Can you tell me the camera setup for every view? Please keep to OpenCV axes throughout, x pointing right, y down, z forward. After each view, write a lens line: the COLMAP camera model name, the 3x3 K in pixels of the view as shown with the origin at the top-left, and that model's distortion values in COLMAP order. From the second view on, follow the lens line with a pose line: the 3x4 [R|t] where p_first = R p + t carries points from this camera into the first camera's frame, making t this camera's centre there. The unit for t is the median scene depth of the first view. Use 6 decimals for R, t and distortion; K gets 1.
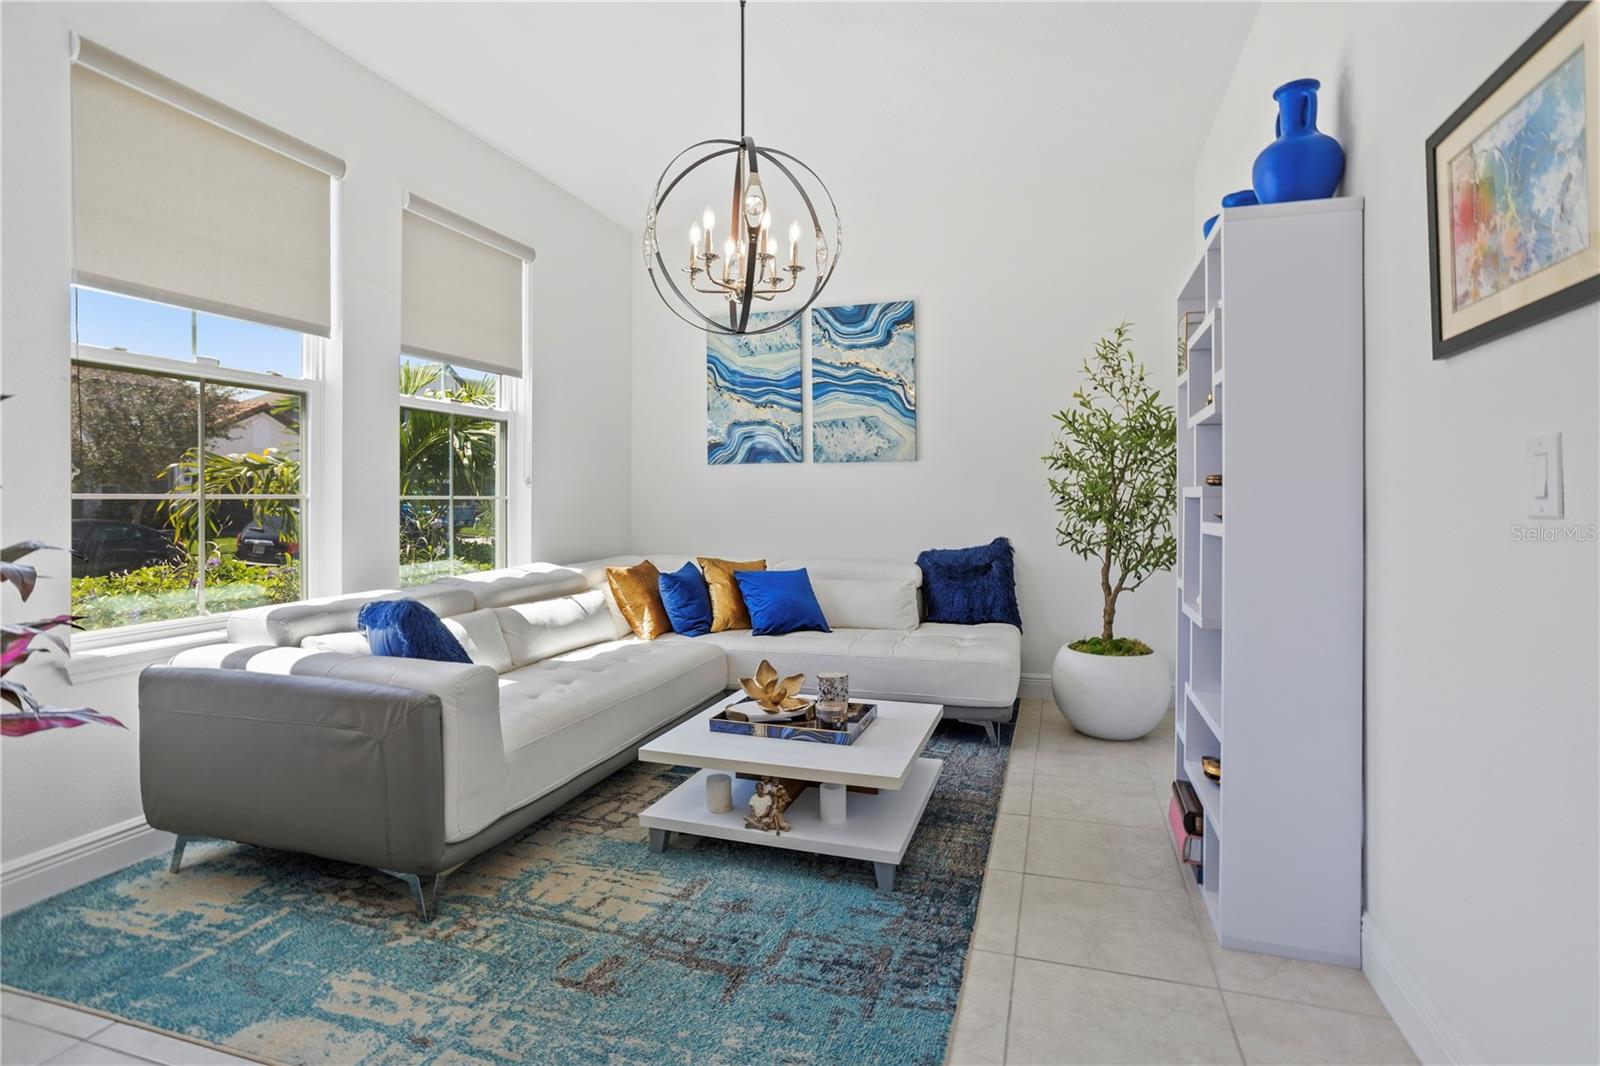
lens RADIAL K [[775.1, 0, 804.2], [0, 775.1, 521.0], [0, 0, 1]] dist [-0.065349, 0.036150]
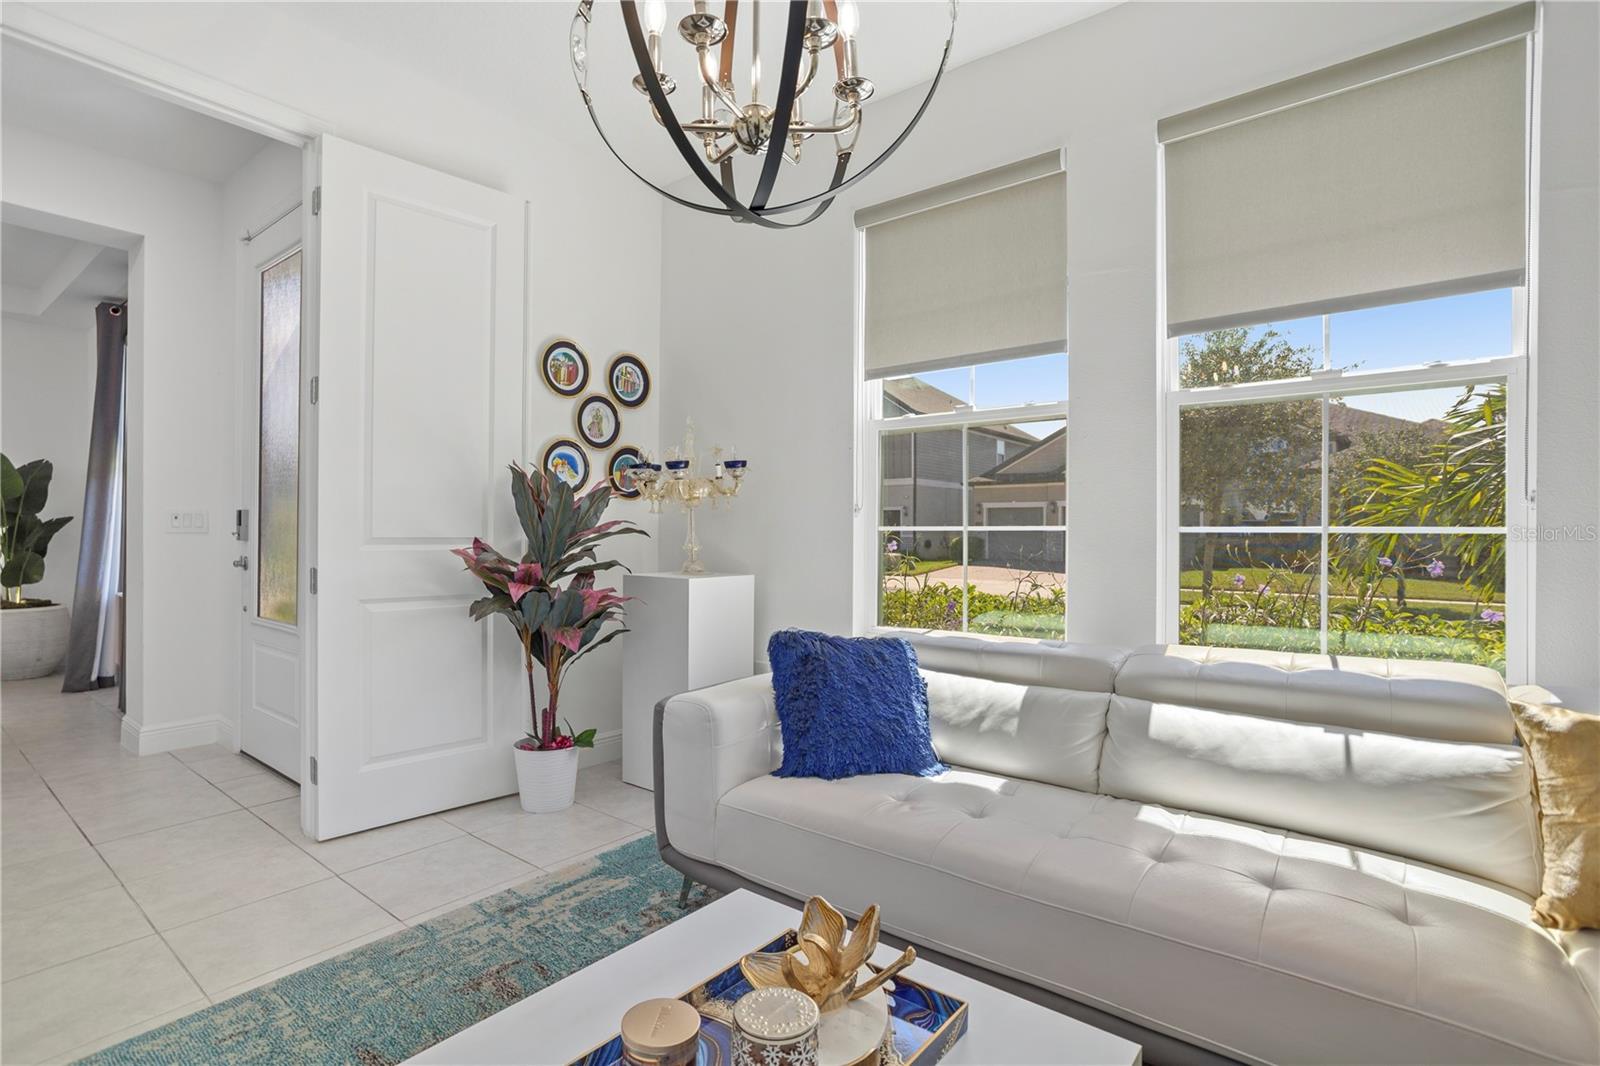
lens RADIAL K [[775.1, 0, 804.2], [0, 775.1, 521.0], [0, 0, 1]] dist [-0.065349, 0.036150]
pose [[-0.345067, -0.015807, -0.938445, 0.607647], [-0.030883, 0.999508, -0.005480, -0.047799], [0.938070, 0.027091, -0.345385, 1.850353]]
